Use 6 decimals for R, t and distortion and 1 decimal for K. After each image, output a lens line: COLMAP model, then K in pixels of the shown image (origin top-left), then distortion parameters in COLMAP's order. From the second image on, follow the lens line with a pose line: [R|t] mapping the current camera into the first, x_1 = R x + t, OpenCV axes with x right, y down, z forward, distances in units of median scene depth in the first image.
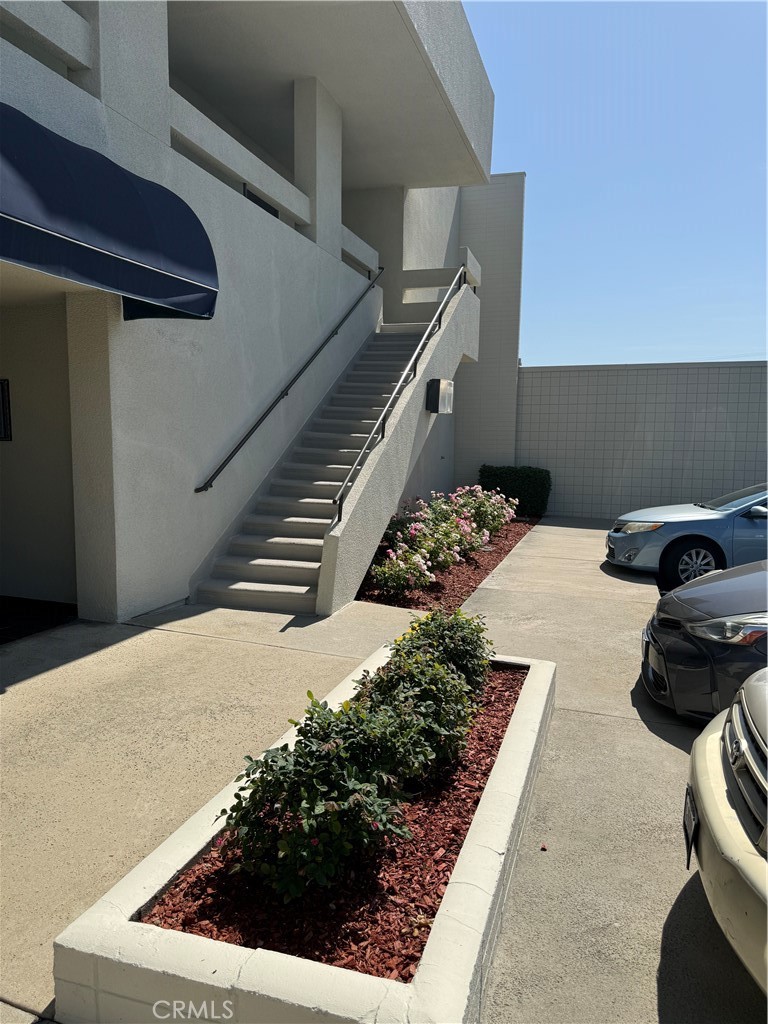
lens RADIAL K [[714.4, 0, 384.0], [0, 714.4, 512.0], [0, 0, 1]] dist [0.071462, -0.110303]
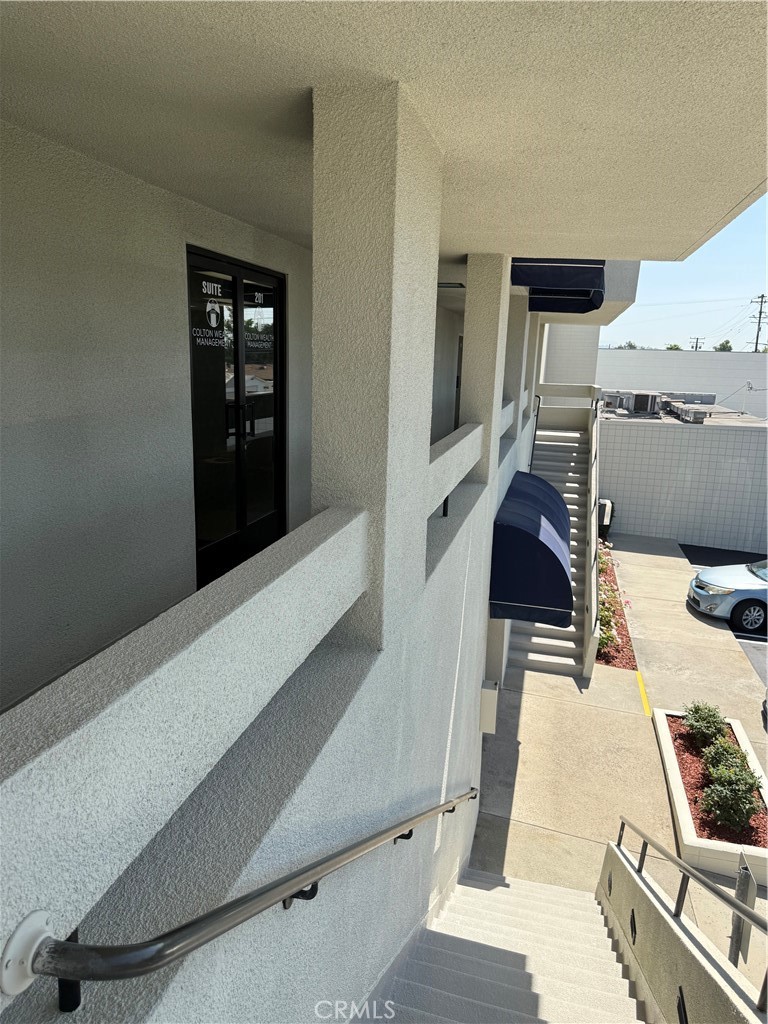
lens RADIAL K [[714.4, 0, 384.0], [0, 714.4, 512.0], [0, 0, 1]] dist [0.071462, -0.110303]
pose [[0.997909, 0.004525, 0.064480, -0.500252], [-0.011899, 0.993358, 0.114443, -0.334364], [-0.063534, -0.114971, 0.991335, -0.530574]]
